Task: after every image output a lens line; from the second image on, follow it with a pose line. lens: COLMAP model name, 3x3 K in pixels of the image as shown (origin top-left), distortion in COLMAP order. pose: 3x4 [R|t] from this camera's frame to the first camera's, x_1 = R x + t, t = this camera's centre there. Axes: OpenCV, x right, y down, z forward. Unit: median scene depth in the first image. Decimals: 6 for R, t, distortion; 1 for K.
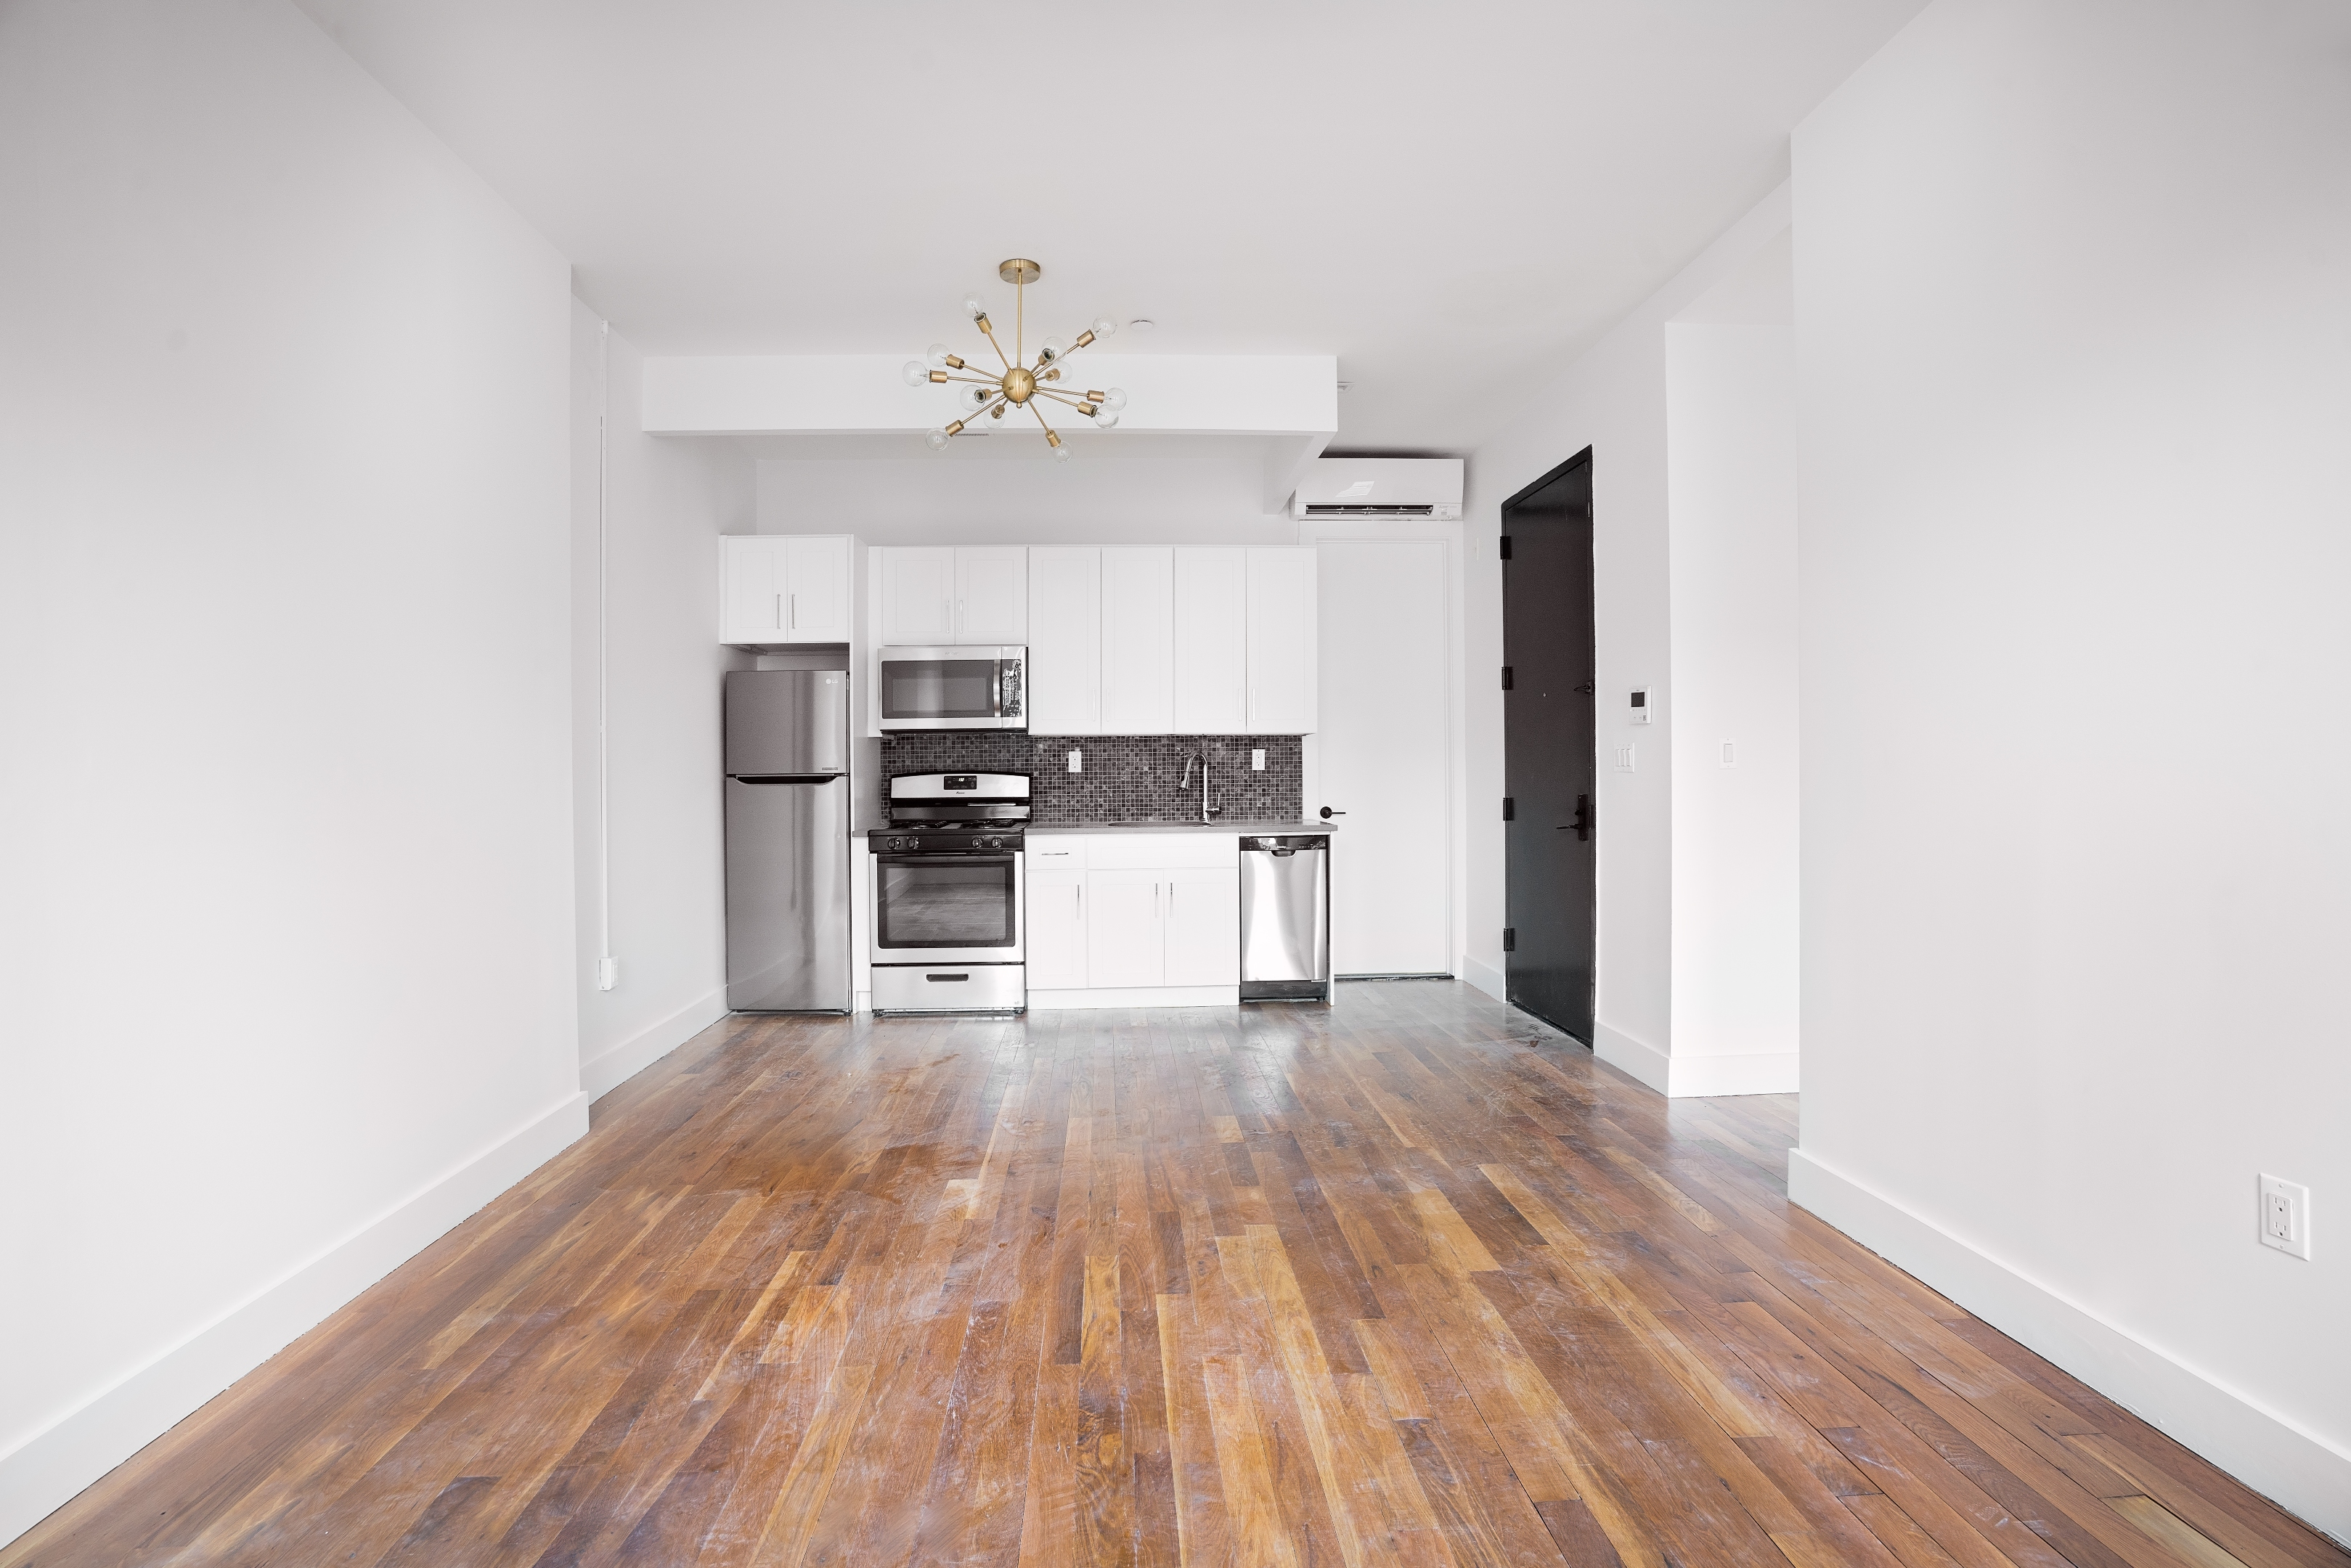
lens RADIAL K [[1143.3, 0, 1175.5], [0, 1143.3, 784.0], [0, 0, 1]] dist [-0.001875, -0.000089]
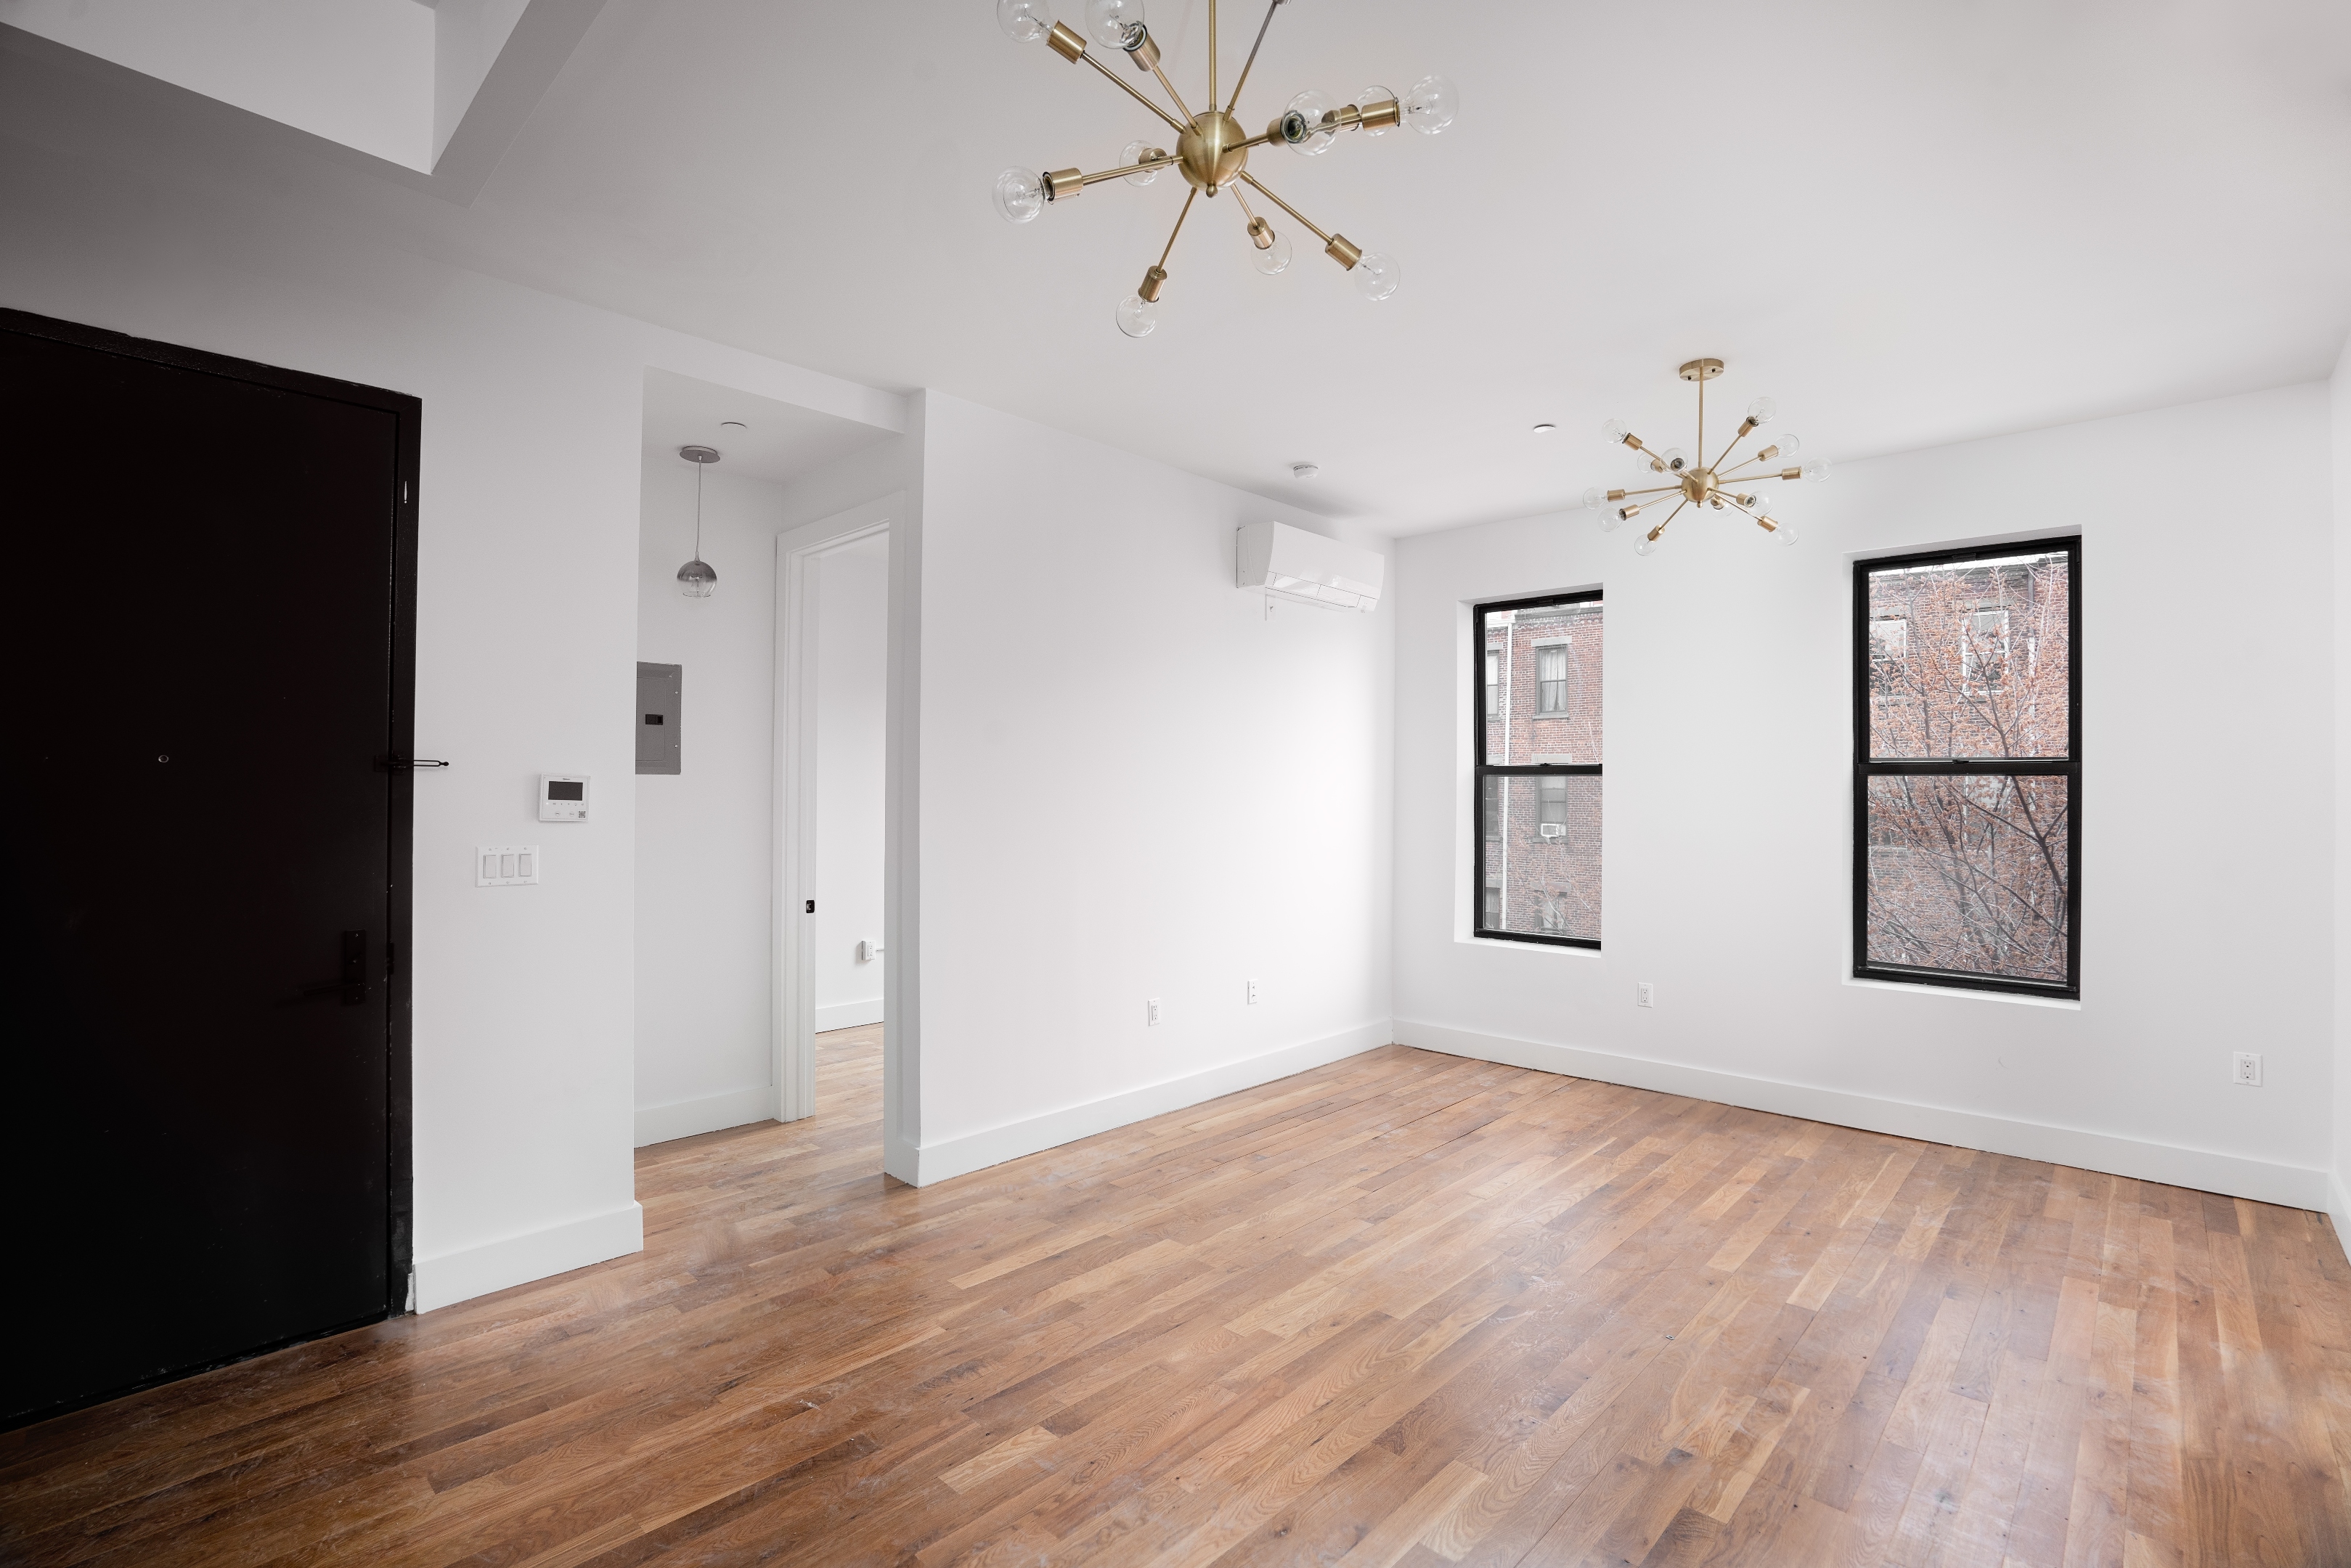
lens RADIAL K [[1058.5, 0, 1140.5], [0, 1058.5, 790.0], [0, 0, 1]] dist [-0.064081, 0.020993]
pose [[-0.672811, 0.016153, 0.739638, -0.644618], [0.013171, 0.999865, -0.009855, -0.099784], [-0.739697, 0.003111, -0.672933, 1.929981]]
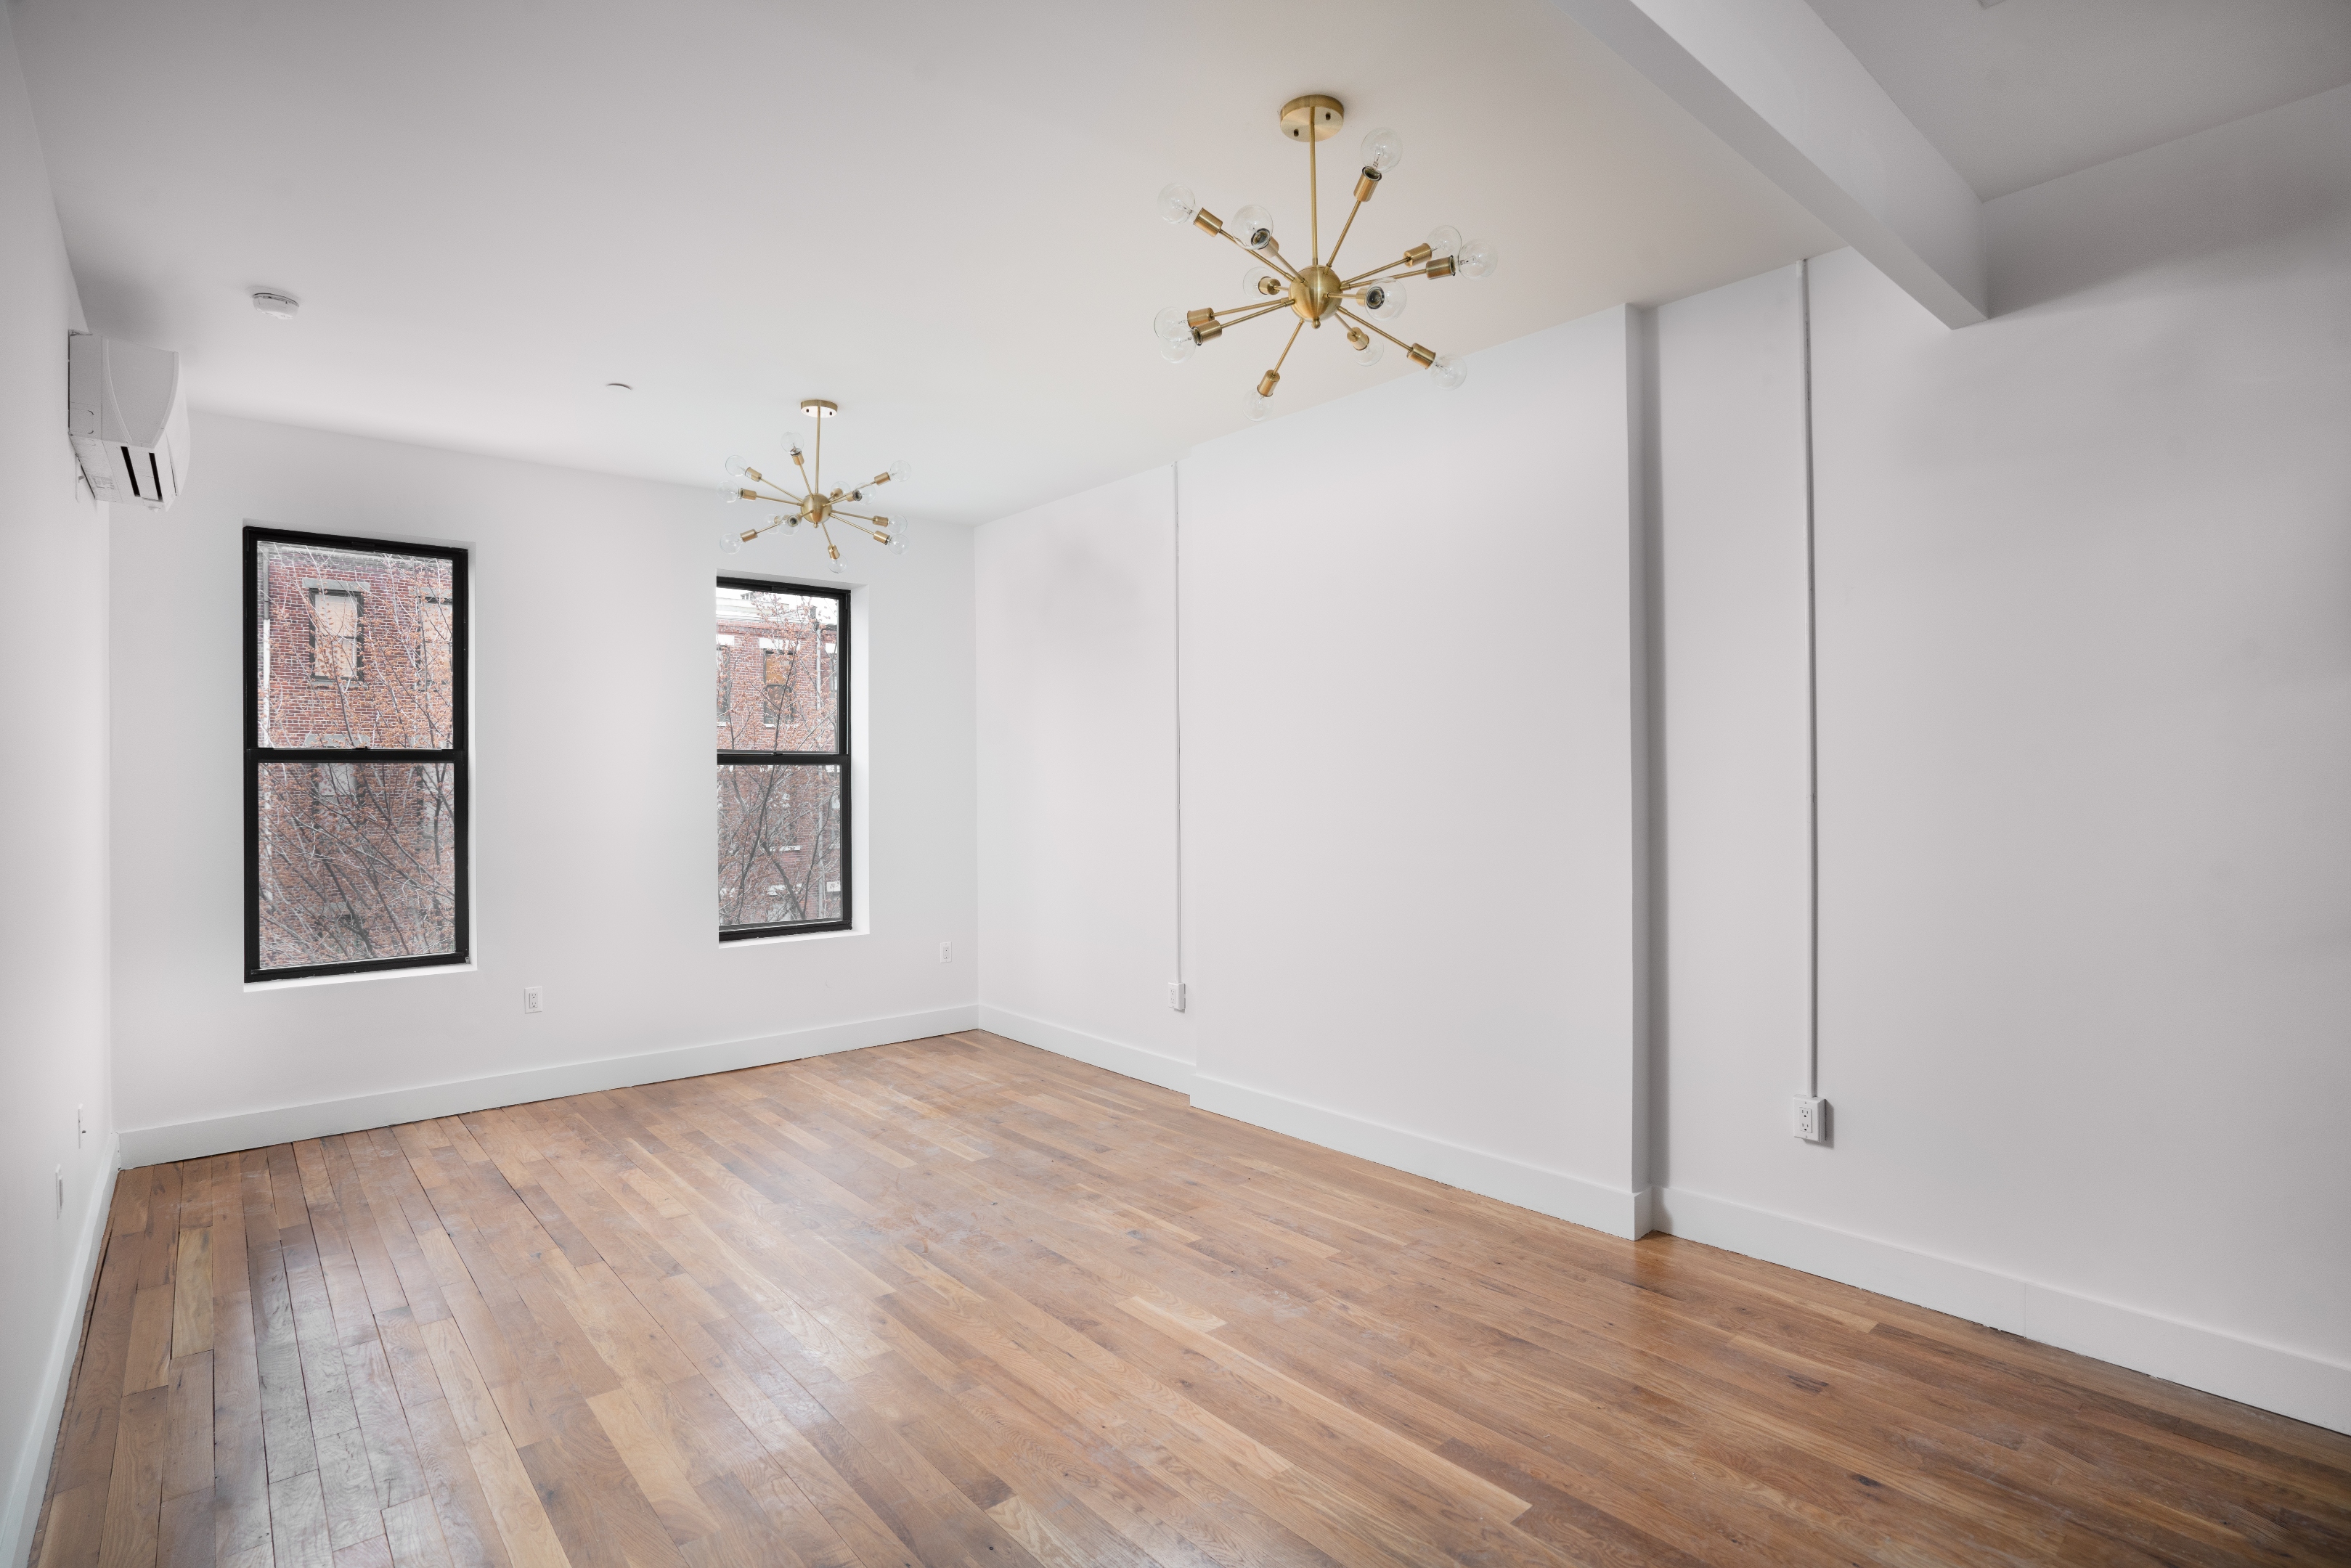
lens RADIAL K [[1135.6, 0, 1146.0], [0, 1135.6, 769.7], [0, 0, 1]] dist [0.000033, 0.000514]
pose [[-0.813308, 0.016467, -0.581600, 0.472196], [0.014419, 0.999863, 0.008145, -0.126755], [0.581655, -0.001762, -0.813434, 2.164431]]
